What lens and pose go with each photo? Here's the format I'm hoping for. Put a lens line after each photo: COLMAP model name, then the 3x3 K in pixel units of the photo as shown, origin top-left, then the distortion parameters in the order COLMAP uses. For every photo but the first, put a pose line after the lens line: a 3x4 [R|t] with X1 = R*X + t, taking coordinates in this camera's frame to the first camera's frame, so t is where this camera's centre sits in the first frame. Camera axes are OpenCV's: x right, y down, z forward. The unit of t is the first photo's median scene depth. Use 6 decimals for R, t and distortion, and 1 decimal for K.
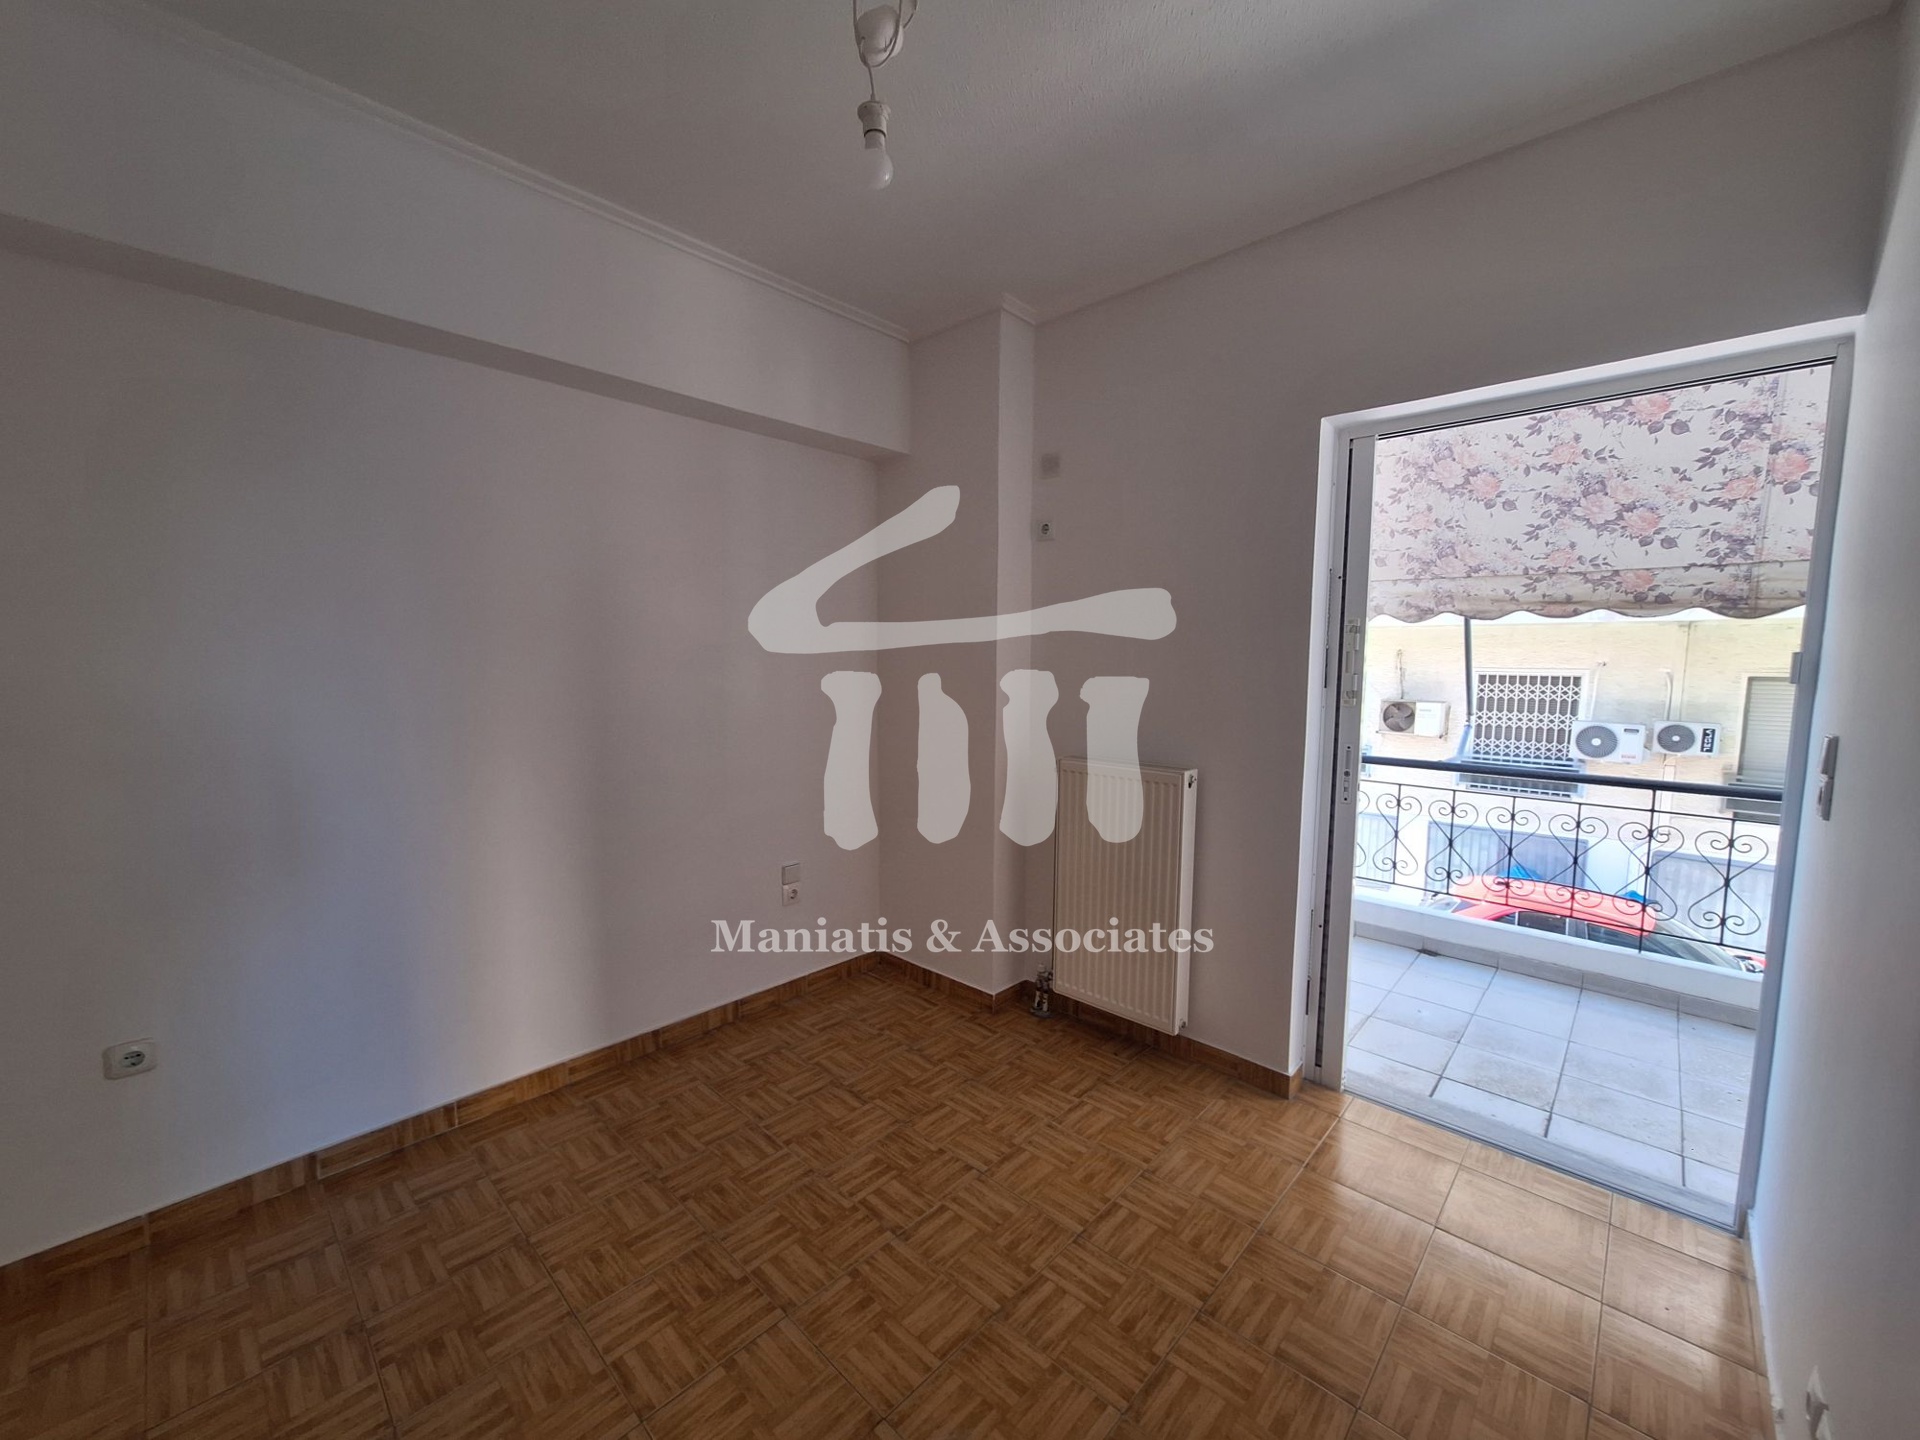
lens RADIAL K [[767.1, 0, 955.3], [0, 767.1, 726.0], [0, 0, 1]] dist [0.002667, 0.000301]
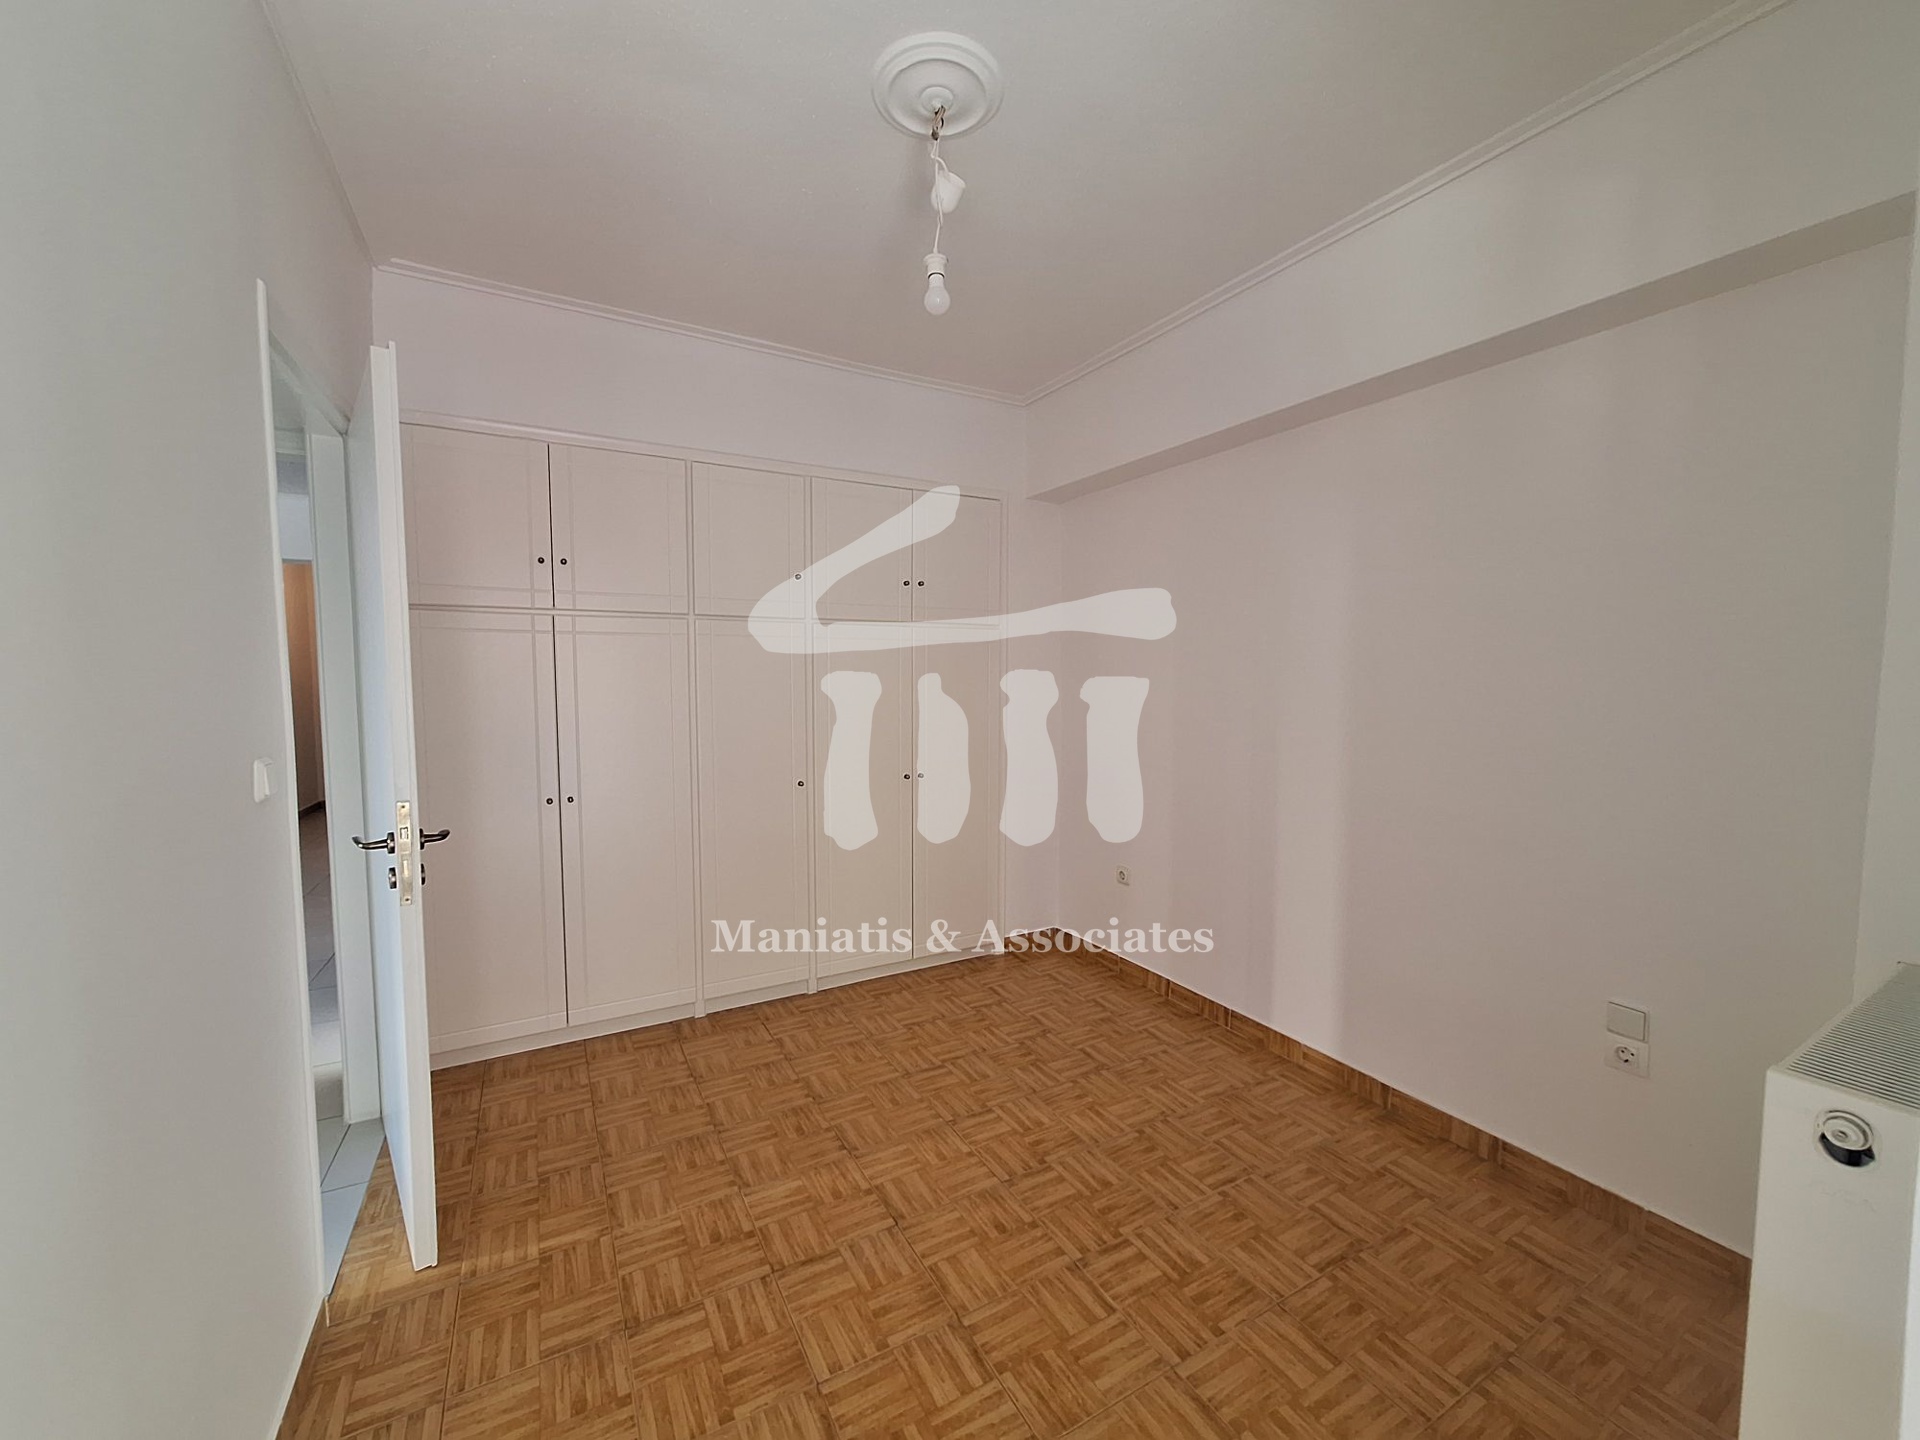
lens RADIAL K [[767.4, 0, 957.4], [0, 767.4, 724.2], [0, 0, 1]] dist [-0.000940, 0.002721]
pose [[-0.300964, 0.057569, -0.951896, 0.895936], [-0.091621, 0.991813, 0.088951, -0.083771], [0.949224, 0.113985, -0.293226, 1.125508]]
